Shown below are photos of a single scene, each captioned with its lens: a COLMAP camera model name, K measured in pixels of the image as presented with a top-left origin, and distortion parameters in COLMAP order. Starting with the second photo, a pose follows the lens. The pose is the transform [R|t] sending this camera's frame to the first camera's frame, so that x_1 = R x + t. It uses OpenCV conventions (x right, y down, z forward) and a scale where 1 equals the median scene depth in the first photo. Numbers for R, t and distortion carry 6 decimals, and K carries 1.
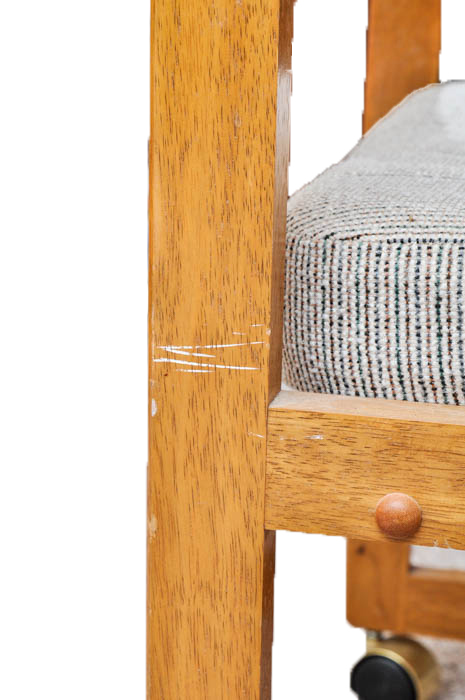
lens RADIAL K [[1634.7, 0, 232.5], [0, 1634.7, 350.0], [0, 0, 1]] dist [0.158912, 0.067636]
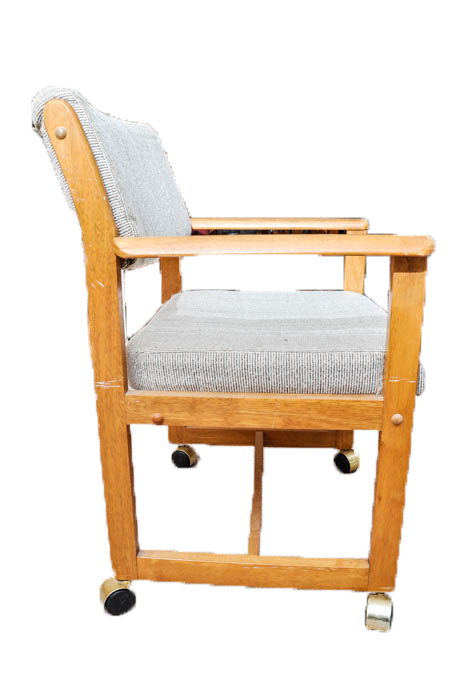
lens RADIAL K [[590.2, 0, 232.5], [0, 590.2, 350.0], [0, 0, 1]] dist [-0.010788, -0.001211]
pose [[0.989507, -0.070597, 0.126060, 0.110900], [0.068622, 0.997443, 0.019950, -0.088838], [-0.127146, -0.011091, 0.991822, -0.500266]]
